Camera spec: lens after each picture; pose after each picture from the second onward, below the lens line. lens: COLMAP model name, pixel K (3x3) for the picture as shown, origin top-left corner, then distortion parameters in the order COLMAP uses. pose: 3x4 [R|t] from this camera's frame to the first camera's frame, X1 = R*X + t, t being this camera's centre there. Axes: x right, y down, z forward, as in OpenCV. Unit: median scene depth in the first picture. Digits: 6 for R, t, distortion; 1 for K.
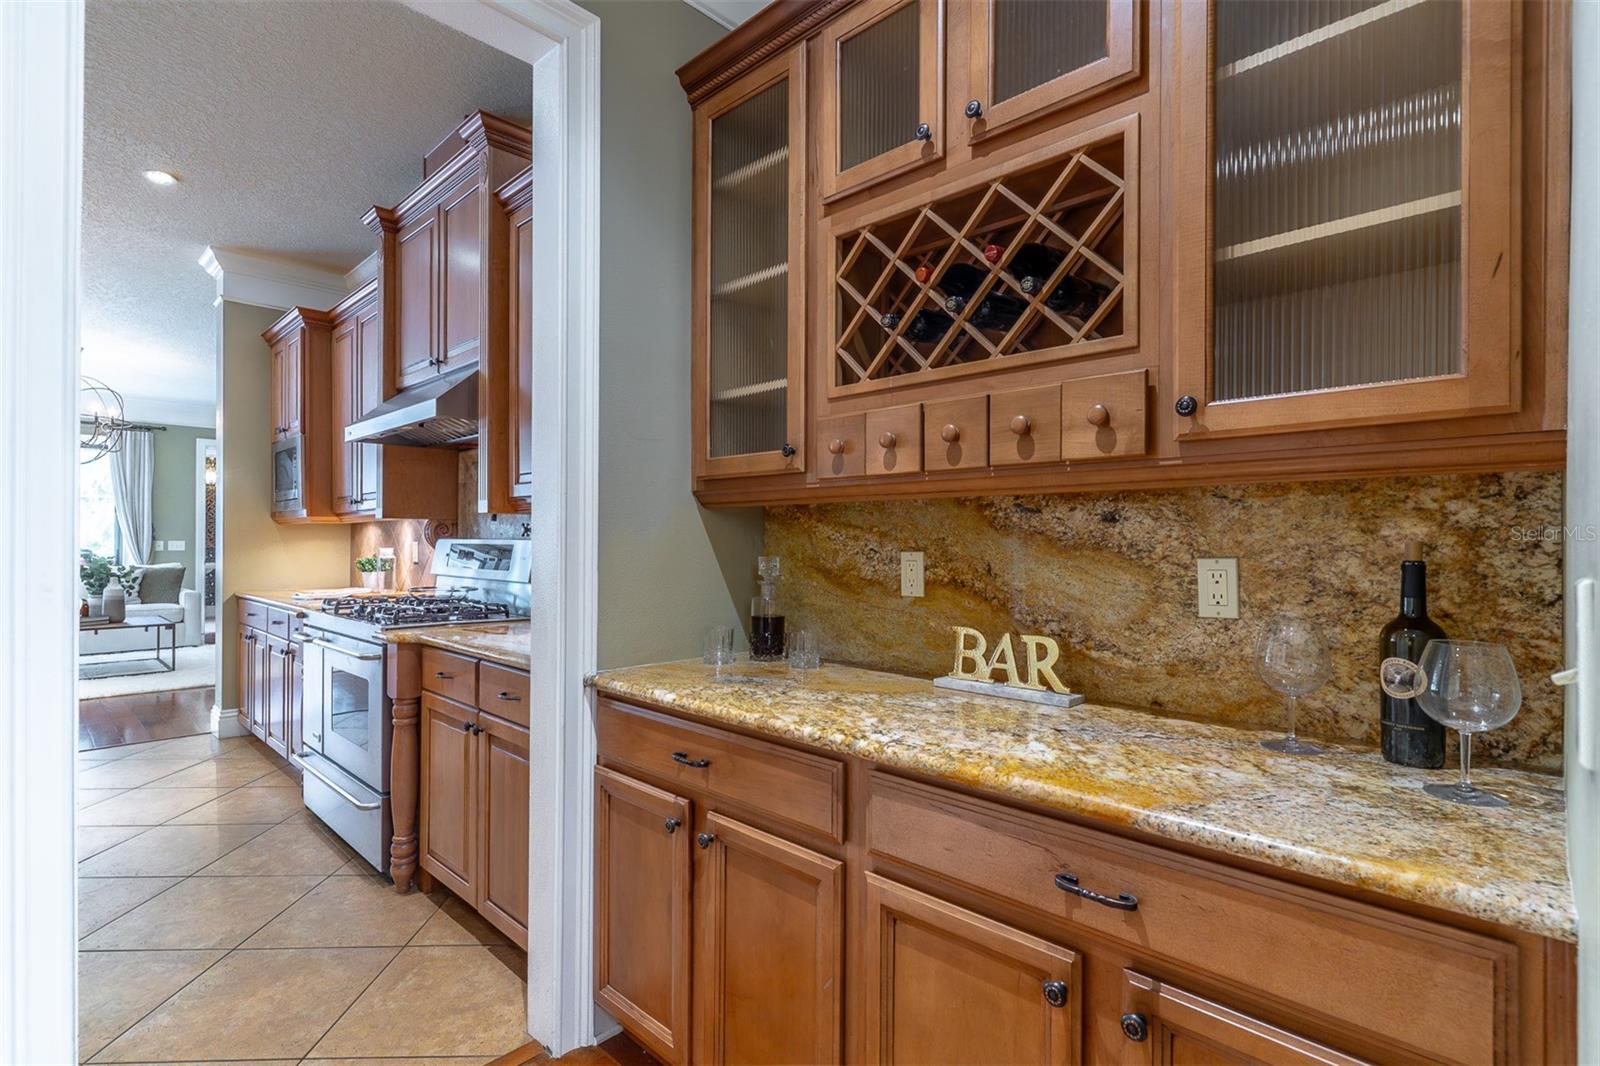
lens RADIAL K [[765.3, 0, 801.1], [0, 765.3, 537.3], [0, 0, 1]] dist [0.000303, -0.000285]
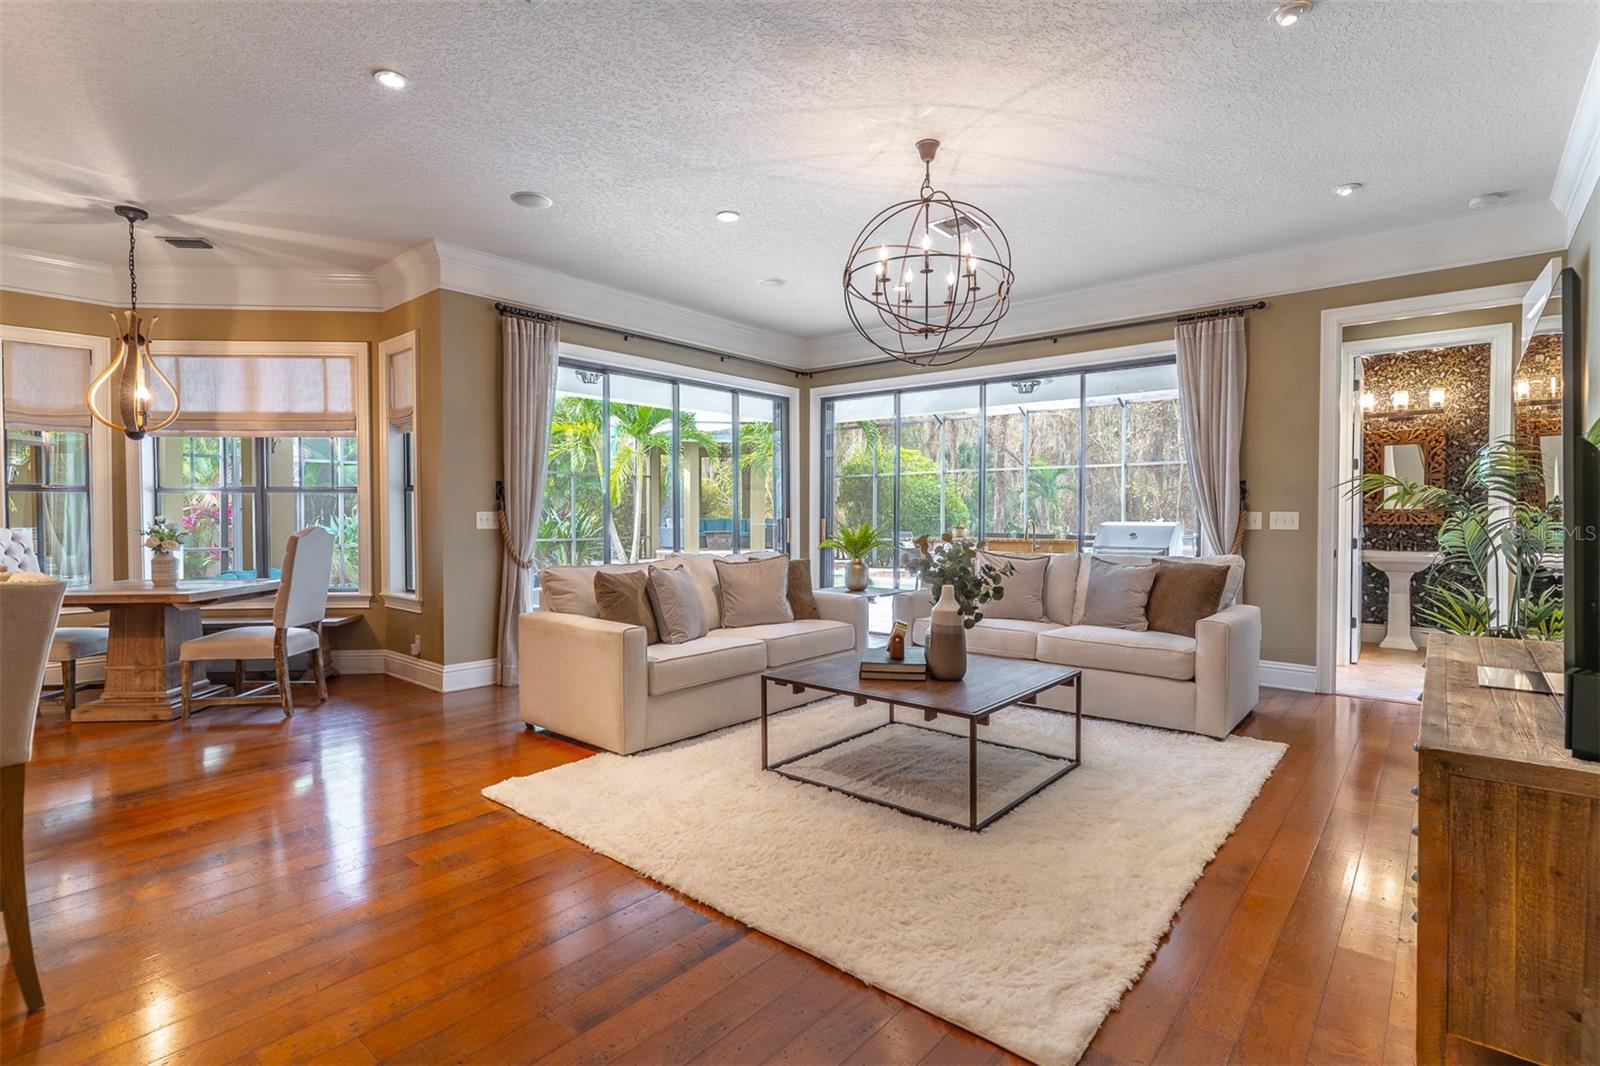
lens RADIAL K [[765.3, 0, 801.1], [0, 765.3, 537.3], [0, 0, 1]] dist [0.000303, -0.000285]
pose [[0.055256, 0.028646, -0.998061, -0.332762], [0.005906, 0.999561, 0.029017, 0.005638], [0.998455, -0.007498, 0.055063, 0.703396]]
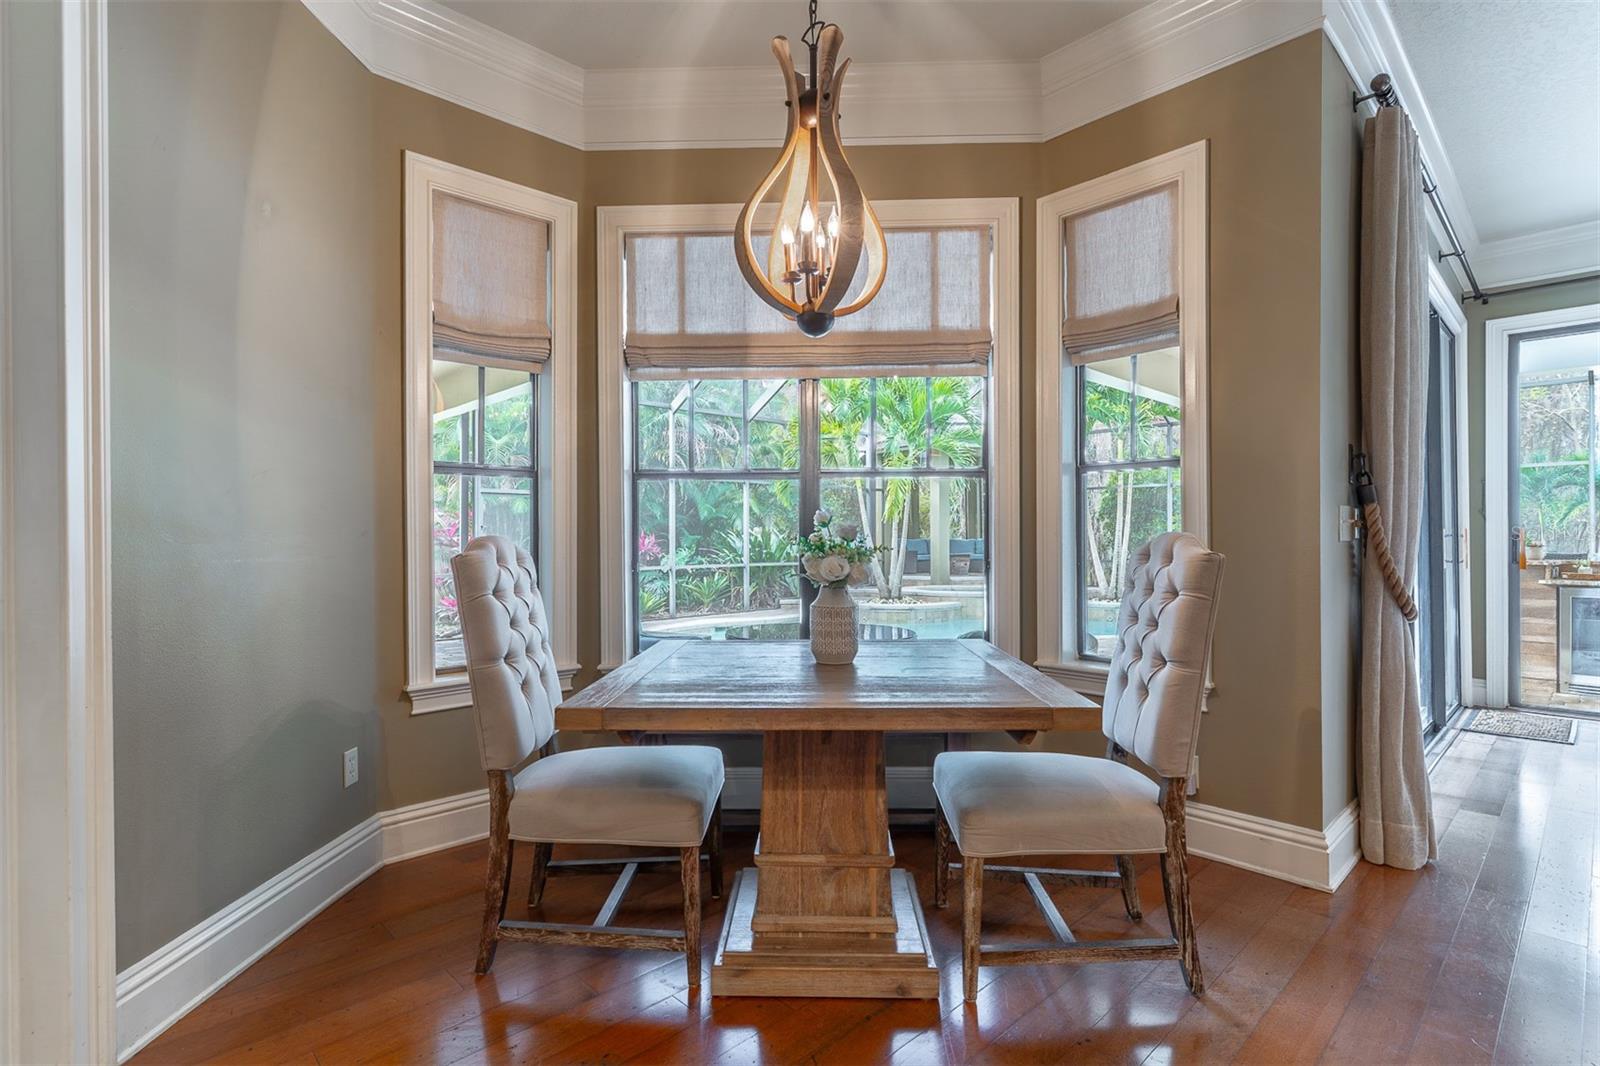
lens RADIAL K [[771.7, 0, 793.8], [0, 771.7, 538.8], [0, 0, 1]] dist [0.003196, 0.000087]
pose [[-0.047497, 0.000954, -0.998871, -0.656214], [0.008374, 0.999965, 0.000557, 0.012864], [0.998836, -0.008338, -0.047503, 0.271810]]
